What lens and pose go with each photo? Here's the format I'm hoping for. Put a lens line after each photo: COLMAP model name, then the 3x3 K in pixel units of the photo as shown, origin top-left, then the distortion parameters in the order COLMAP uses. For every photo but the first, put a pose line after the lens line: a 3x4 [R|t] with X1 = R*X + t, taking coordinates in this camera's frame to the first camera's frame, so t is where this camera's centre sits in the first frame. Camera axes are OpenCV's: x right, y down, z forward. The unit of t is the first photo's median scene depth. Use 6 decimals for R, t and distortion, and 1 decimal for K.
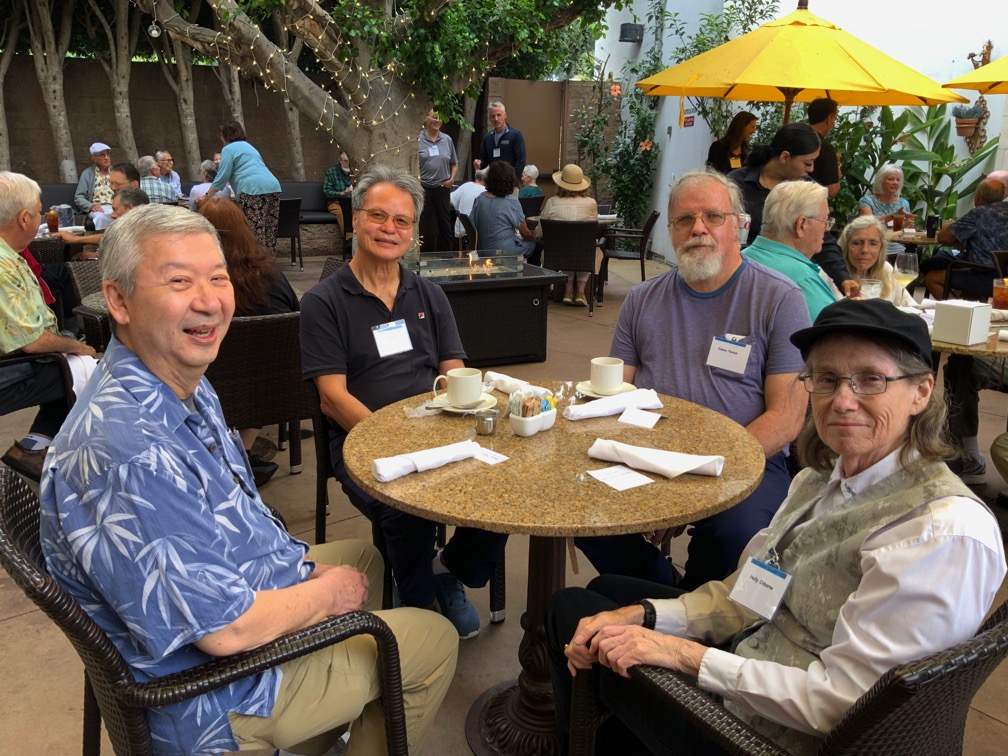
lens RADIAL K [[839.7, 0, 502.3], [0, 839.7, 379.3], [0, 0, 1]] dist [-0.012115, -0.000698]
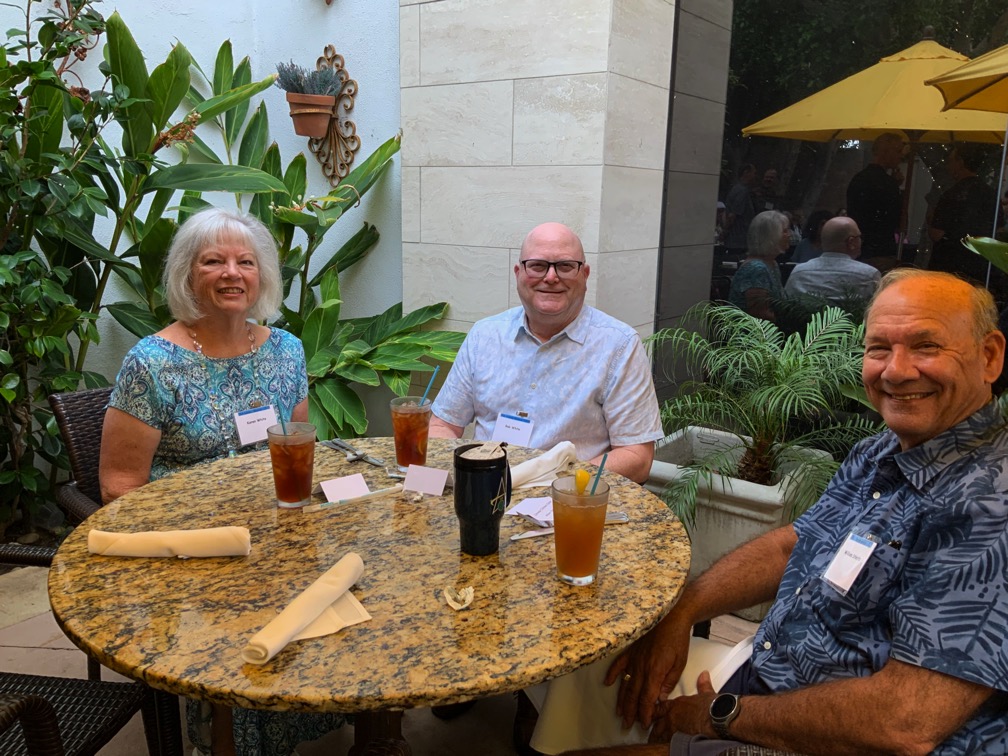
lens RADIAL K [[839.7, 0, 502.9], [0, 839.7, 380.5], [0, 0, 1]] dist [-0.012115, -0.000698]
pose [[0.650856, -0.157010, 0.742788, 0.281855], [0.187891, 0.981258, 0.042782, -0.170394], [-0.735584, 0.111719, 0.668158, 0.663177]]
